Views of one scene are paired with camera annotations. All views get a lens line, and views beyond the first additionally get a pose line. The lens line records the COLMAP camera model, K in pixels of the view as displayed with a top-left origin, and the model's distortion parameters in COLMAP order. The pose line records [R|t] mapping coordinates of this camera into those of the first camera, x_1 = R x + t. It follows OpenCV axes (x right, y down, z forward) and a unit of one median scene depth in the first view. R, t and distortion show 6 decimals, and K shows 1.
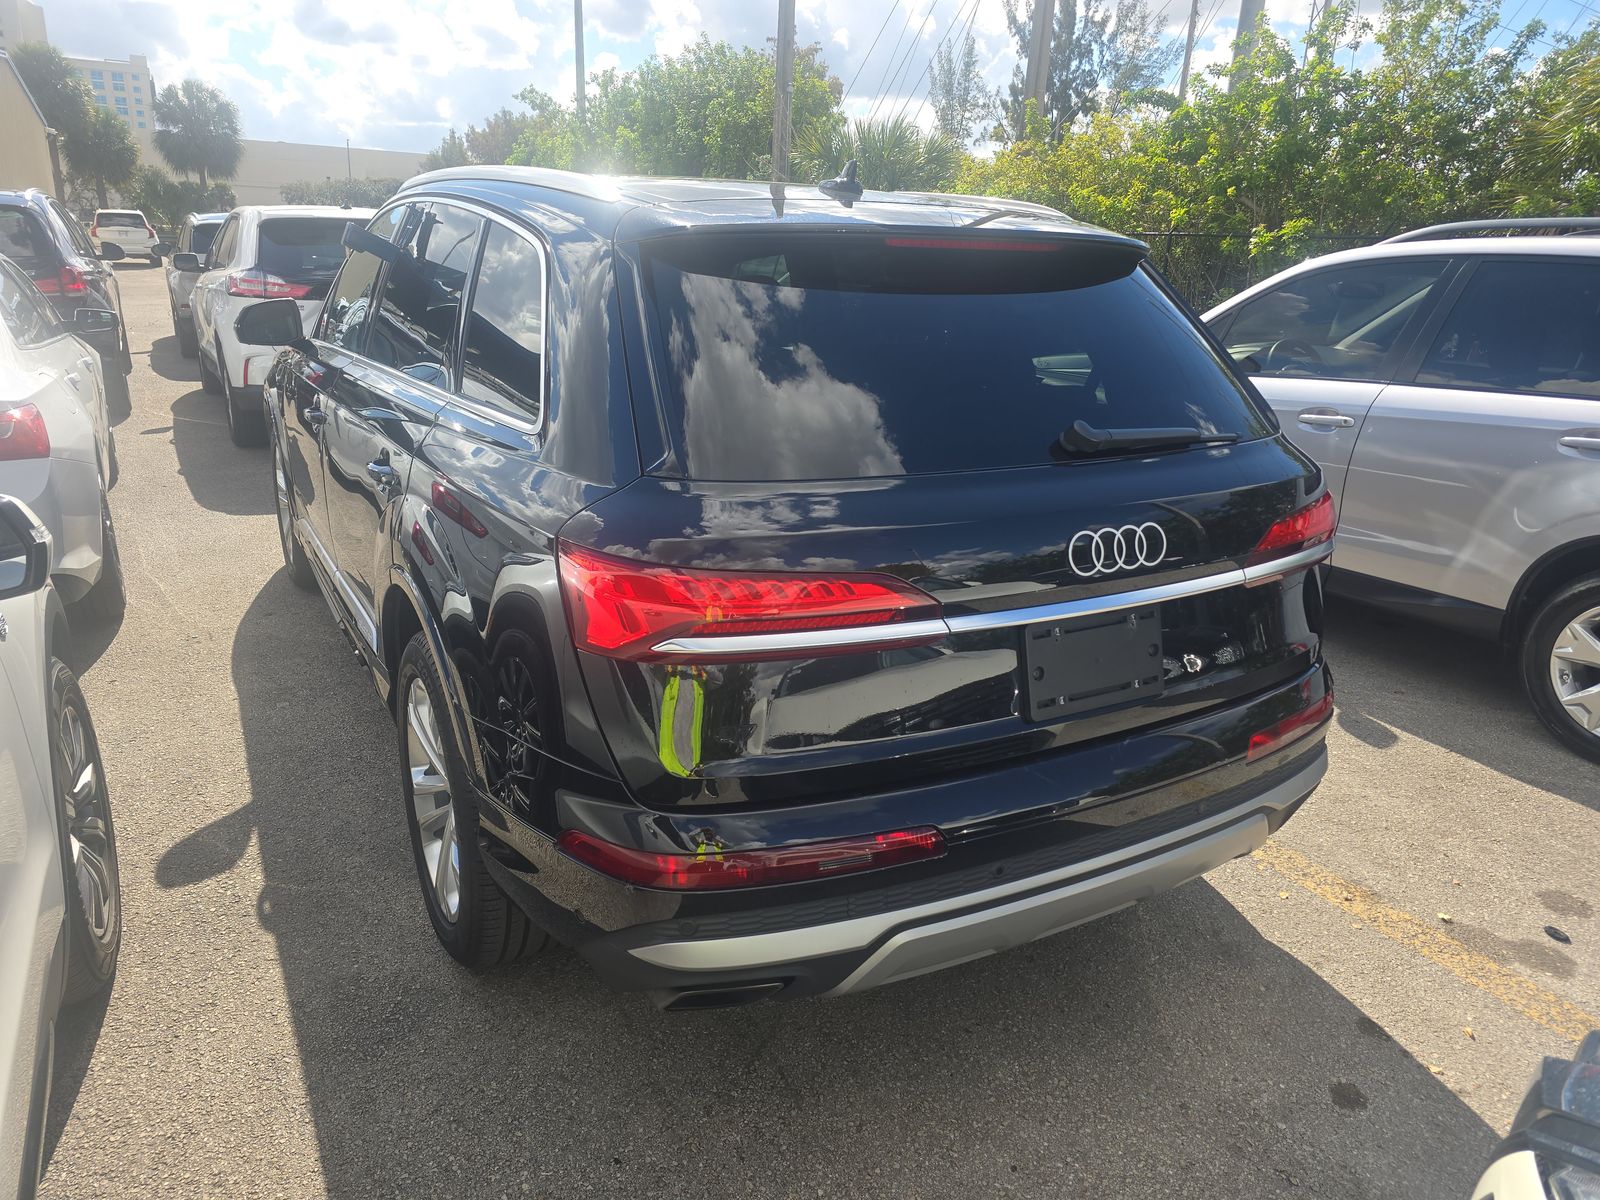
lens RADIAL K [[1089.3, 0, 797.3], [0, 1089.3, 589.6], [0, 0, 1]] dist [0.044457, -0.039781]
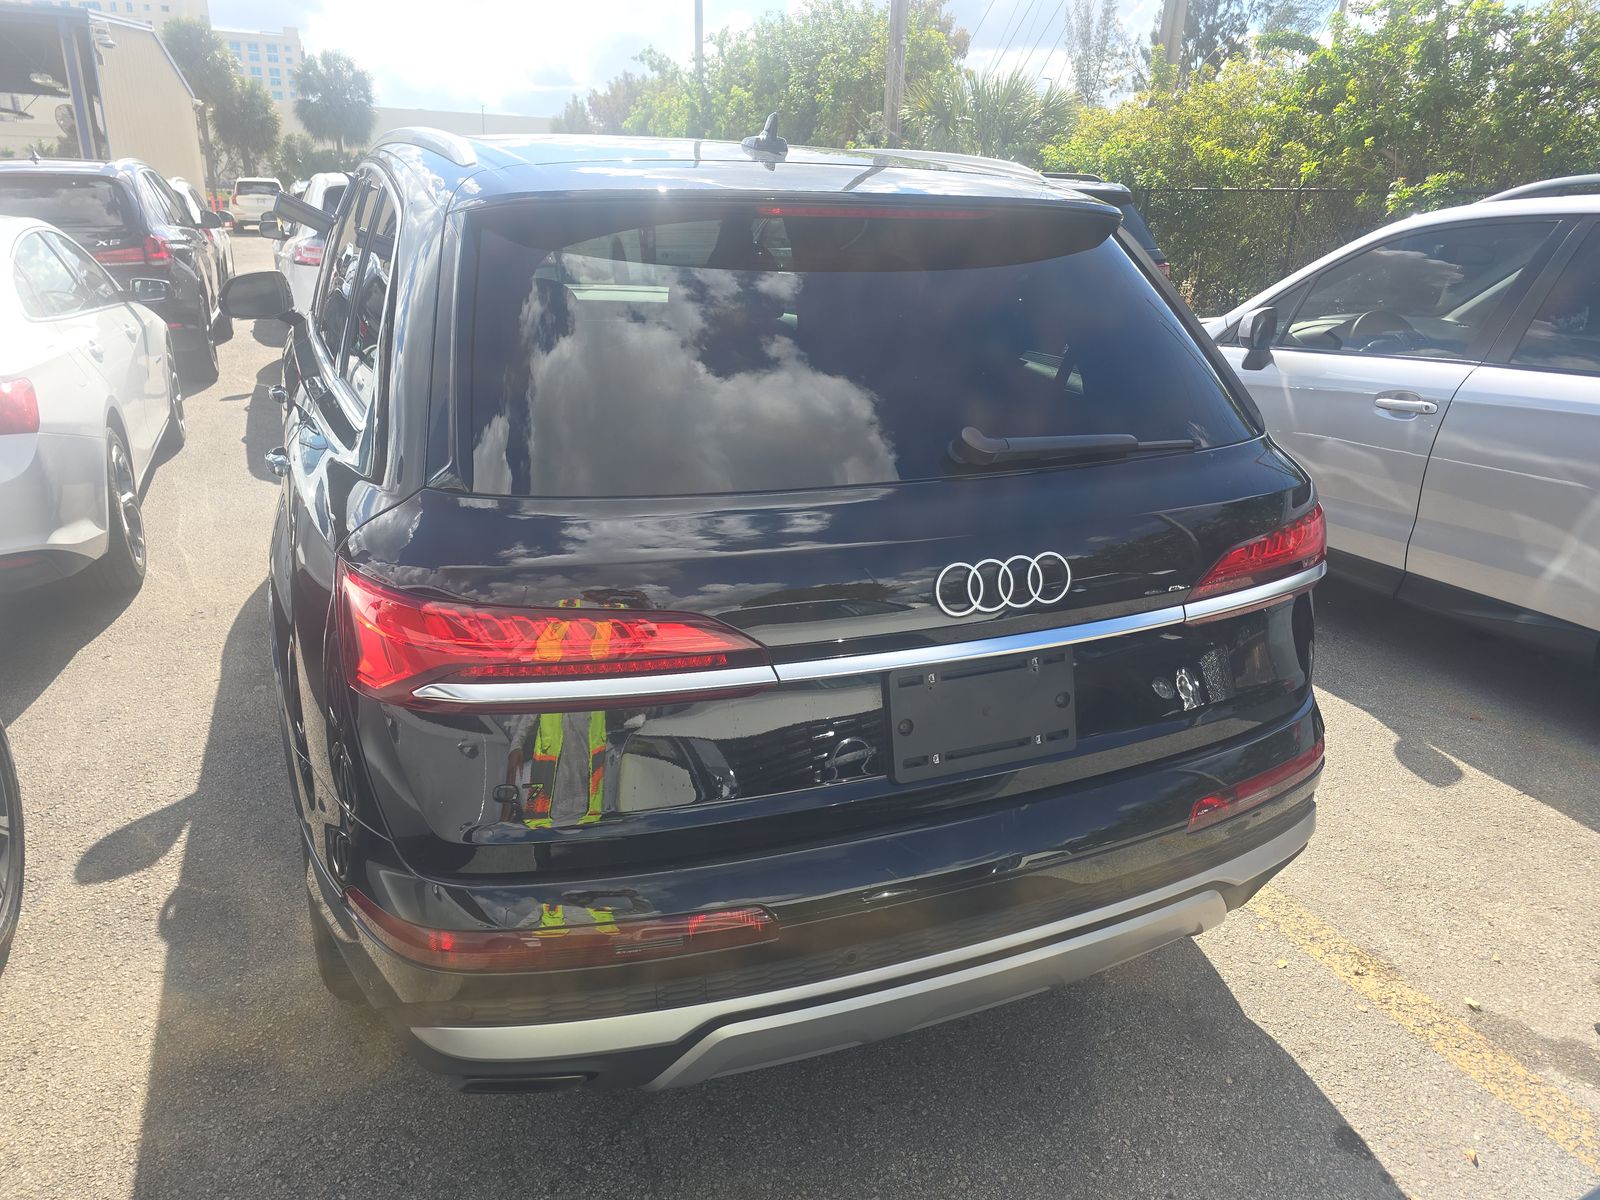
lens RADIAL K [[1089.3, 0, 799.3], [0, 1089.3, 588.8], [0, 0, 1]] dist [0.044457, -0.039781]
pose [[0.993621, 0.028586, -0.109085, 0.137142], [-0.025114, 0.999137, 0.033070, -0.033726], [0.109936, -0.030119, 0.993482, 0.094367]]
